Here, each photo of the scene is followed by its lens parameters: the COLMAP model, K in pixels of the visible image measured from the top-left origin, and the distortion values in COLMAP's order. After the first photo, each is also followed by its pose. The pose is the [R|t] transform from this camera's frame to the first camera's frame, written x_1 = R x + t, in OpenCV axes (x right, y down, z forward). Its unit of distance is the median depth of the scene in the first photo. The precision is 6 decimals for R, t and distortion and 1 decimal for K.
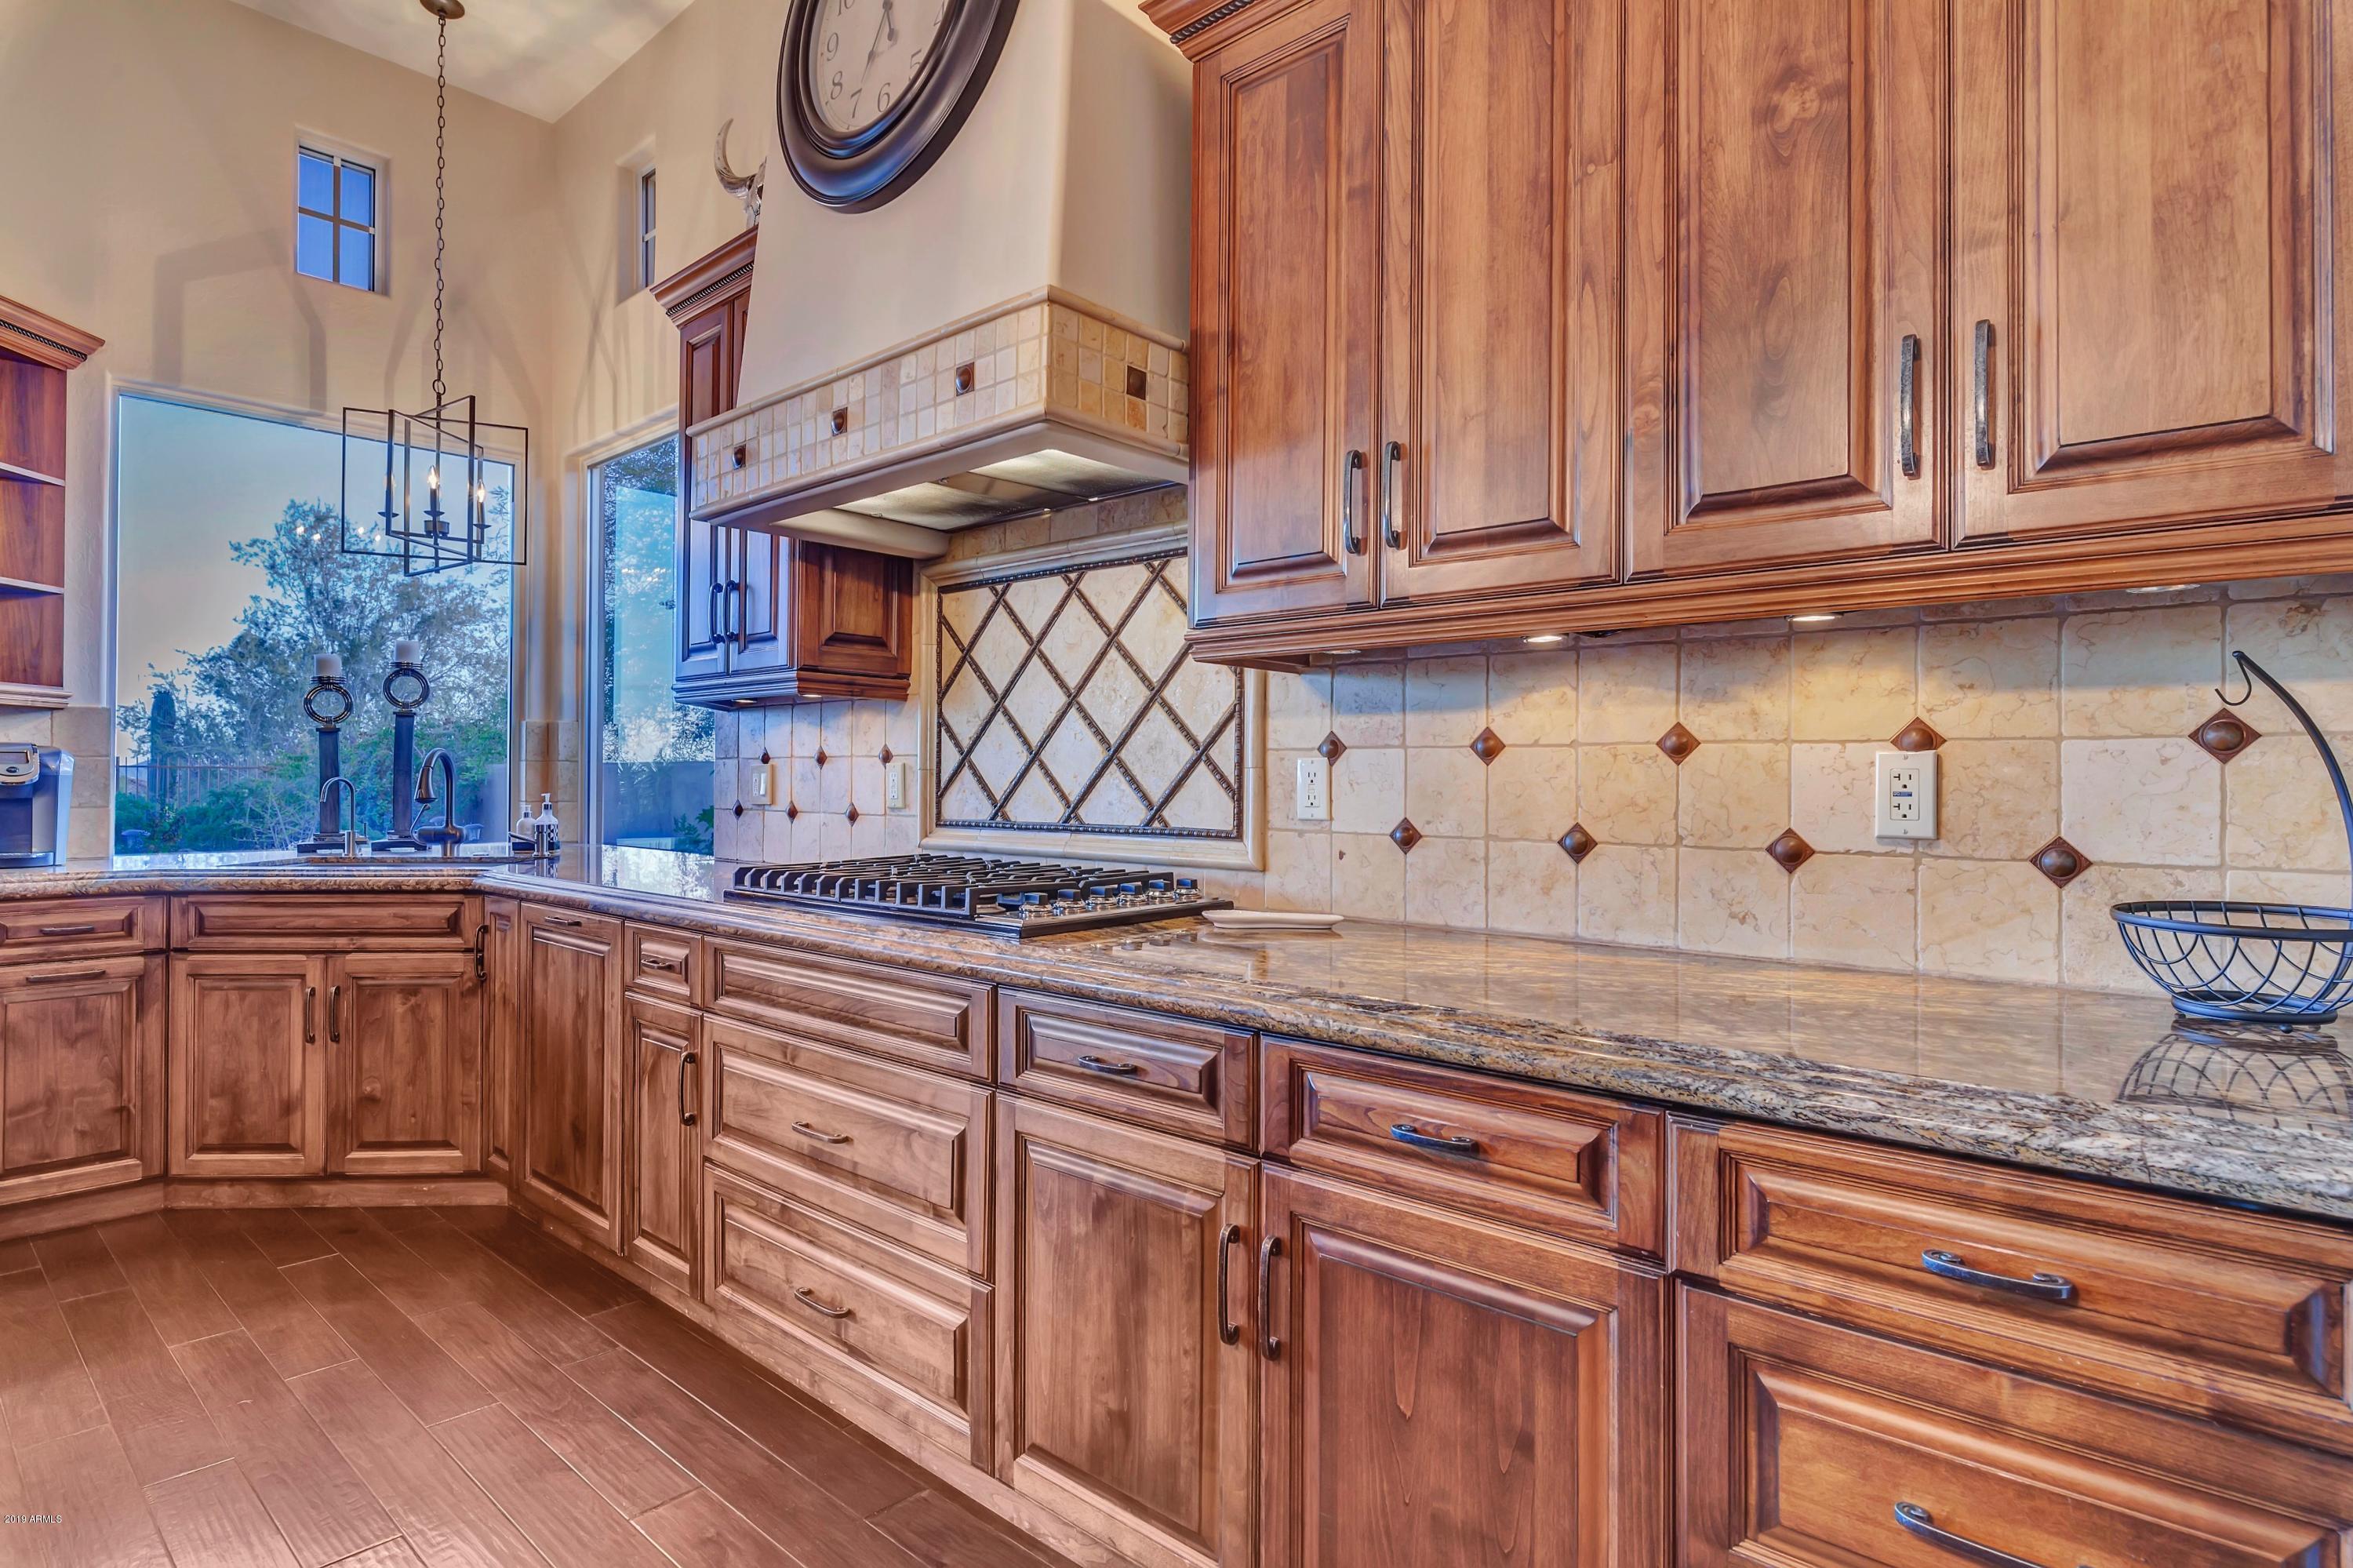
lens RADIAL K [[1227.2, 0, 1171.0], [0, 1227.2, 776.5], [0, 0, 1]] dist [-0.000118, -0.000015]
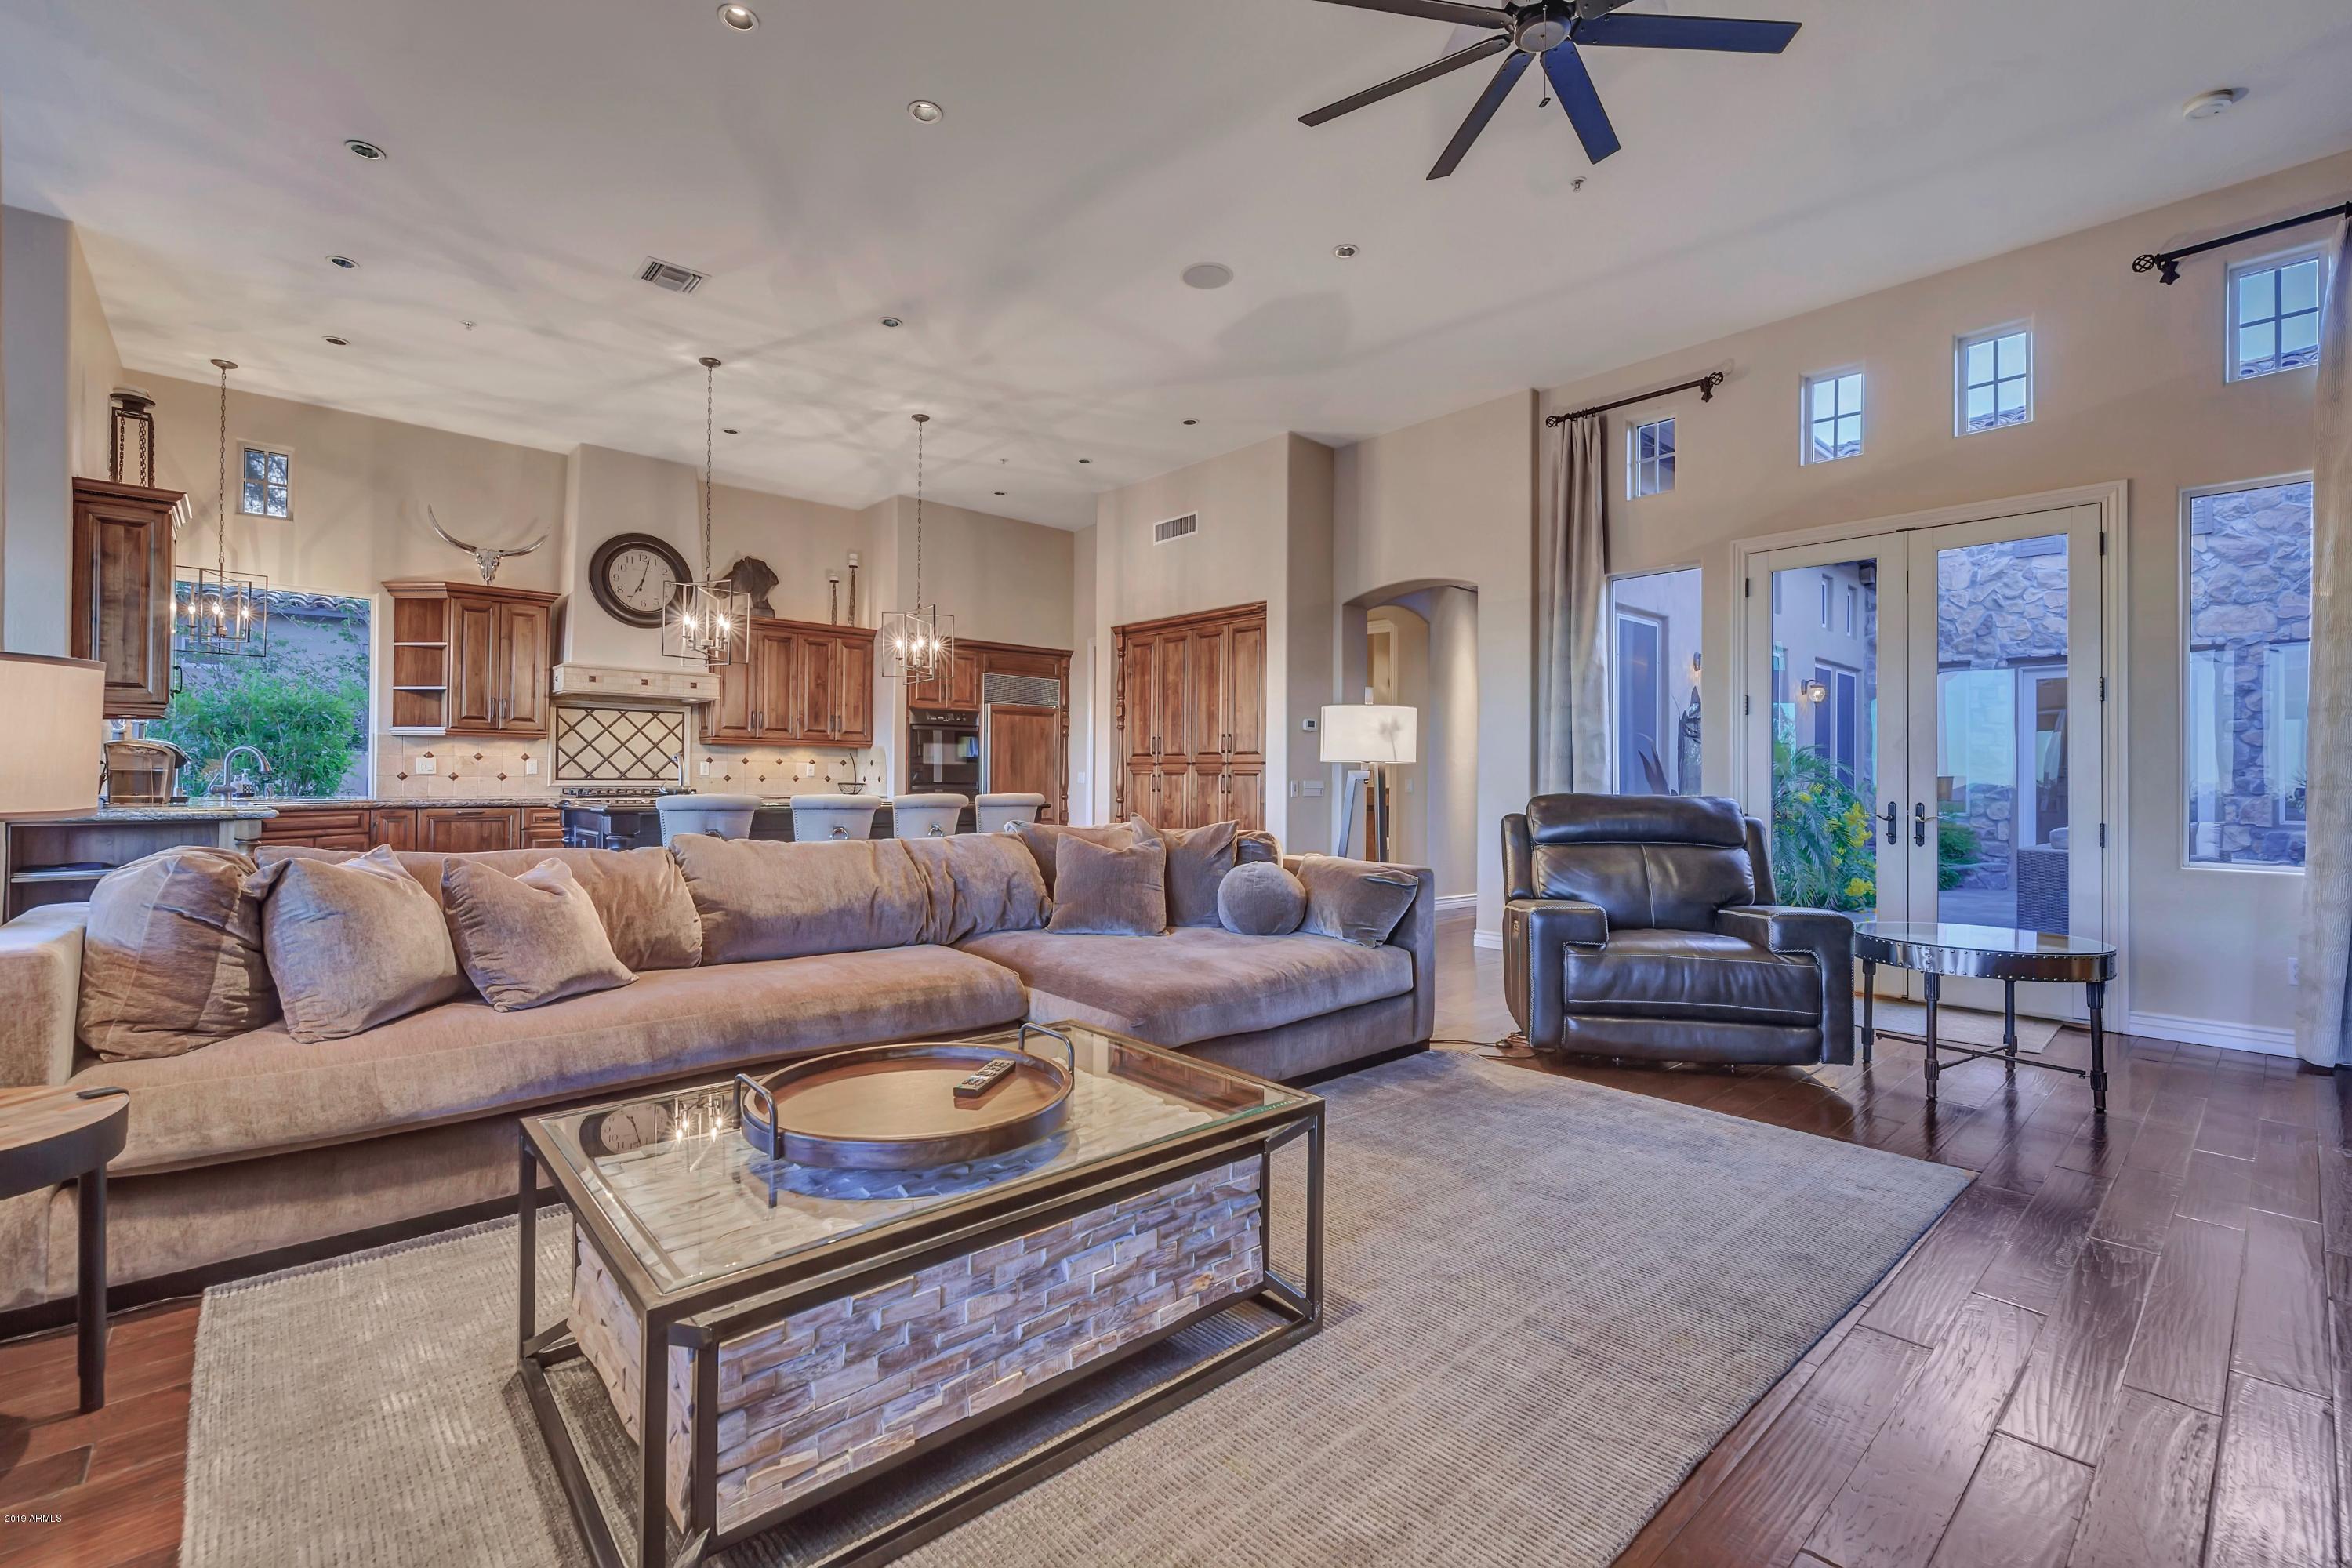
lens RADIAL K [[1014.3, 0, 1162.9], [0, 1014.3, 777.7], [0, 0, 1]] dist [-0.000633, -0.000105]
pose [[0.106695, 0.000501, 0.994292, -3.255120], [-0.006727, 0.999977, 0.000218, 0.028946], [-0.994269, -0.006712, 0.106696, -1.068828]]
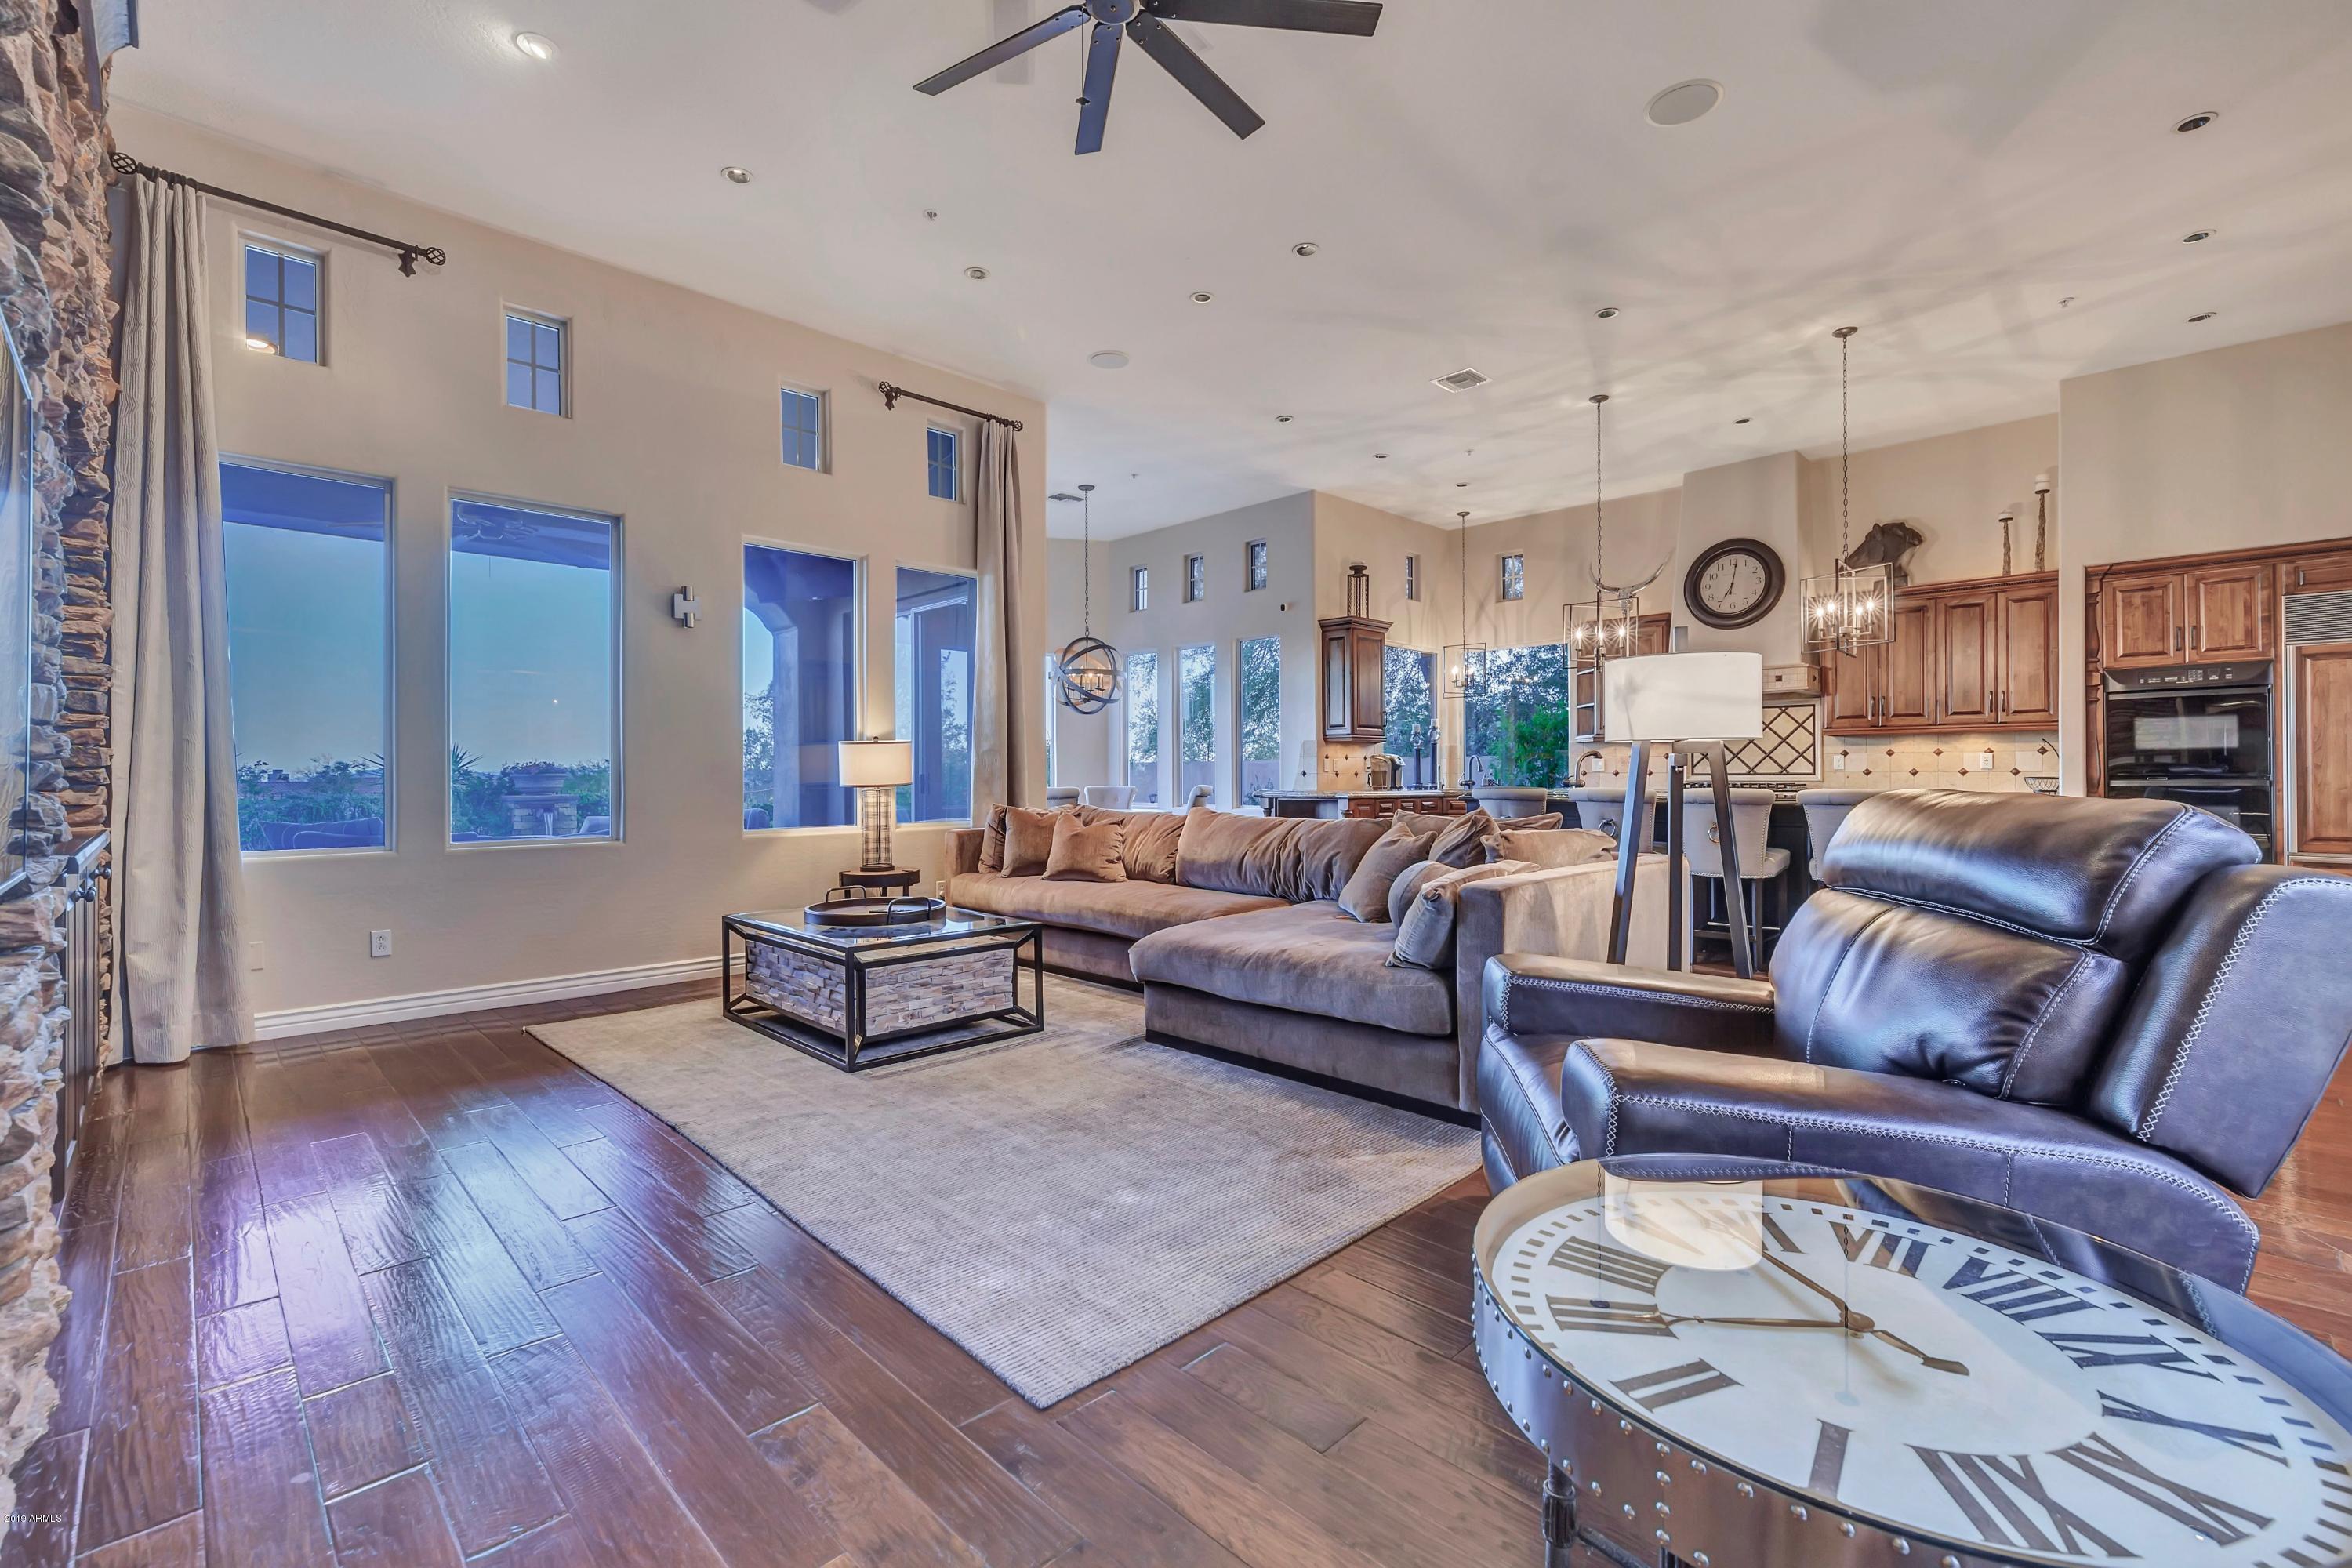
lens RADIAL K [[1014.3, 0, 1175.0], [0, 1014.3, 778.0], [0, 0, 1]] dist [-0.000633, -0.000105]
pose [[0.997574, -0.004681, -0.069457, -1.840005], [0.005052, 0.999974, 0.005158, 0.032037], [0.069431, -0.005496, 0.997572, -2.568980]]
